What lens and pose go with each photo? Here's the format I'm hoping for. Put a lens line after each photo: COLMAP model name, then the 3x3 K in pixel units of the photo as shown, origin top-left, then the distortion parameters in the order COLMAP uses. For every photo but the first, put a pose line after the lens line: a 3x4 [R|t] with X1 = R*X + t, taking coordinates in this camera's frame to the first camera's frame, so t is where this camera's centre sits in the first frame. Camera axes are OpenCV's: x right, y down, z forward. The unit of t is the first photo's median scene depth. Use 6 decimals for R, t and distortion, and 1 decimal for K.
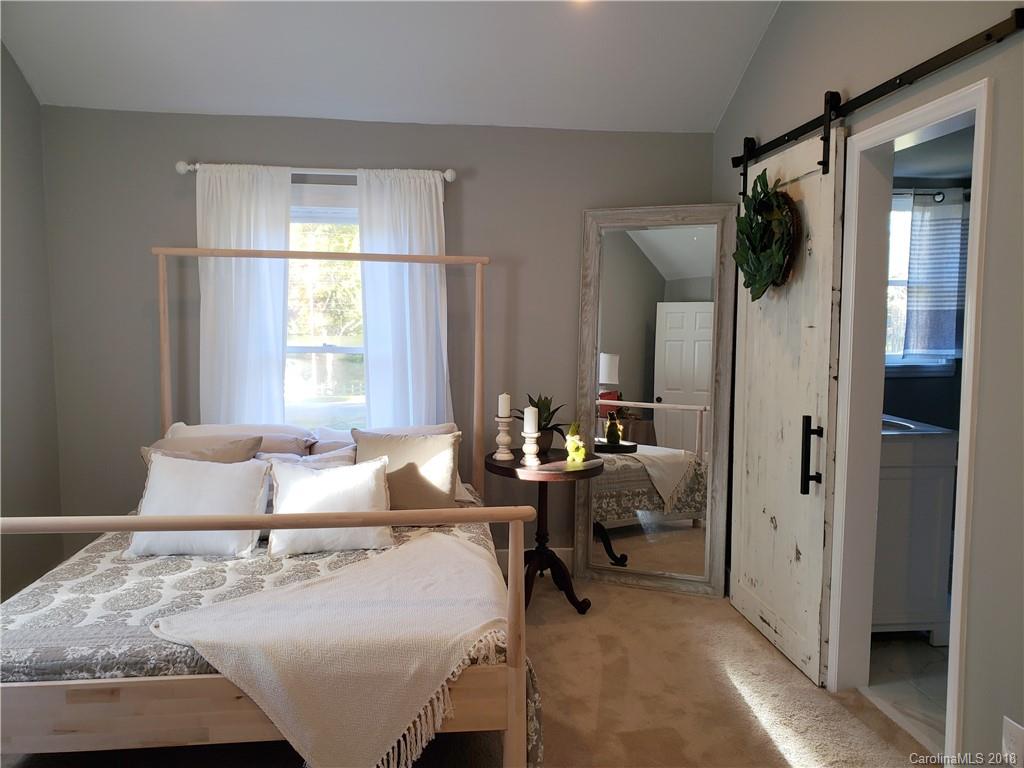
lens RADIAL K [[797.1, 0, 512.0], [0, 797.1, 384.0], [0, 0, 1]] dist [0.002465, -0.004697]
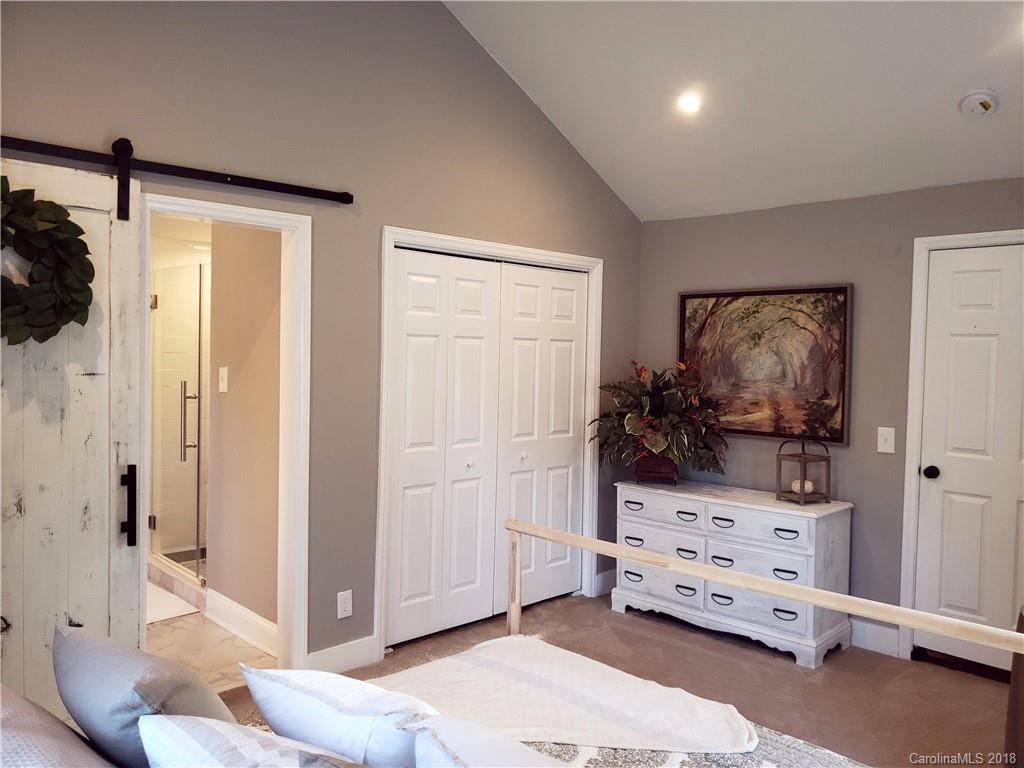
lens RADIAL K [[774.3, 0, 510.3], [0, 774.3, 372.2], [0, 0, 1]] dist [-0.001456, -0.077552]
pose [[-0.637900, -0.027057, 0.769644, -0.616923], [0.054877, 0.995245, 0.080472, -0.117892], [-0.768162, 0.093569, -0.633382, 1.180040]]
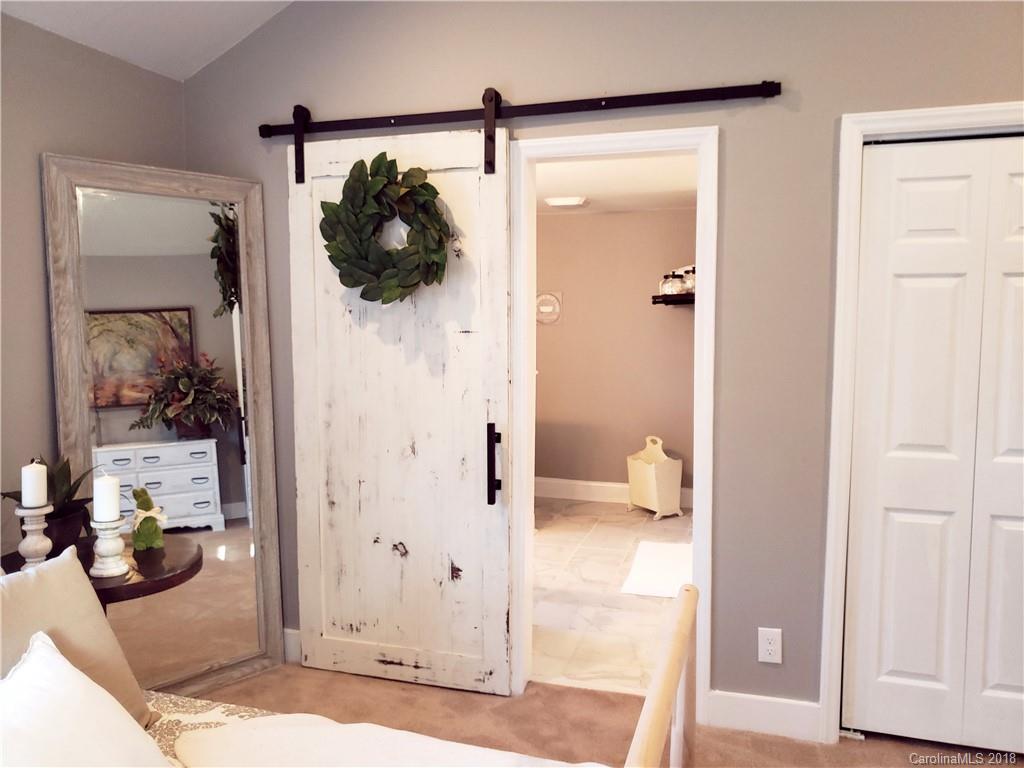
lens RADIAL K [[797.1, 0, 512.0], [0, 797.1, 384.0], [0, 0, 1]] dist [0.002465, -0.004697]
pose [[0.378429, -0.084855, 0.921733, -0.483395], [0.085010, 0.994767, 0.056676, -0.057831], [-0.921719, 0.056909, 0.383662, 0.583144]]
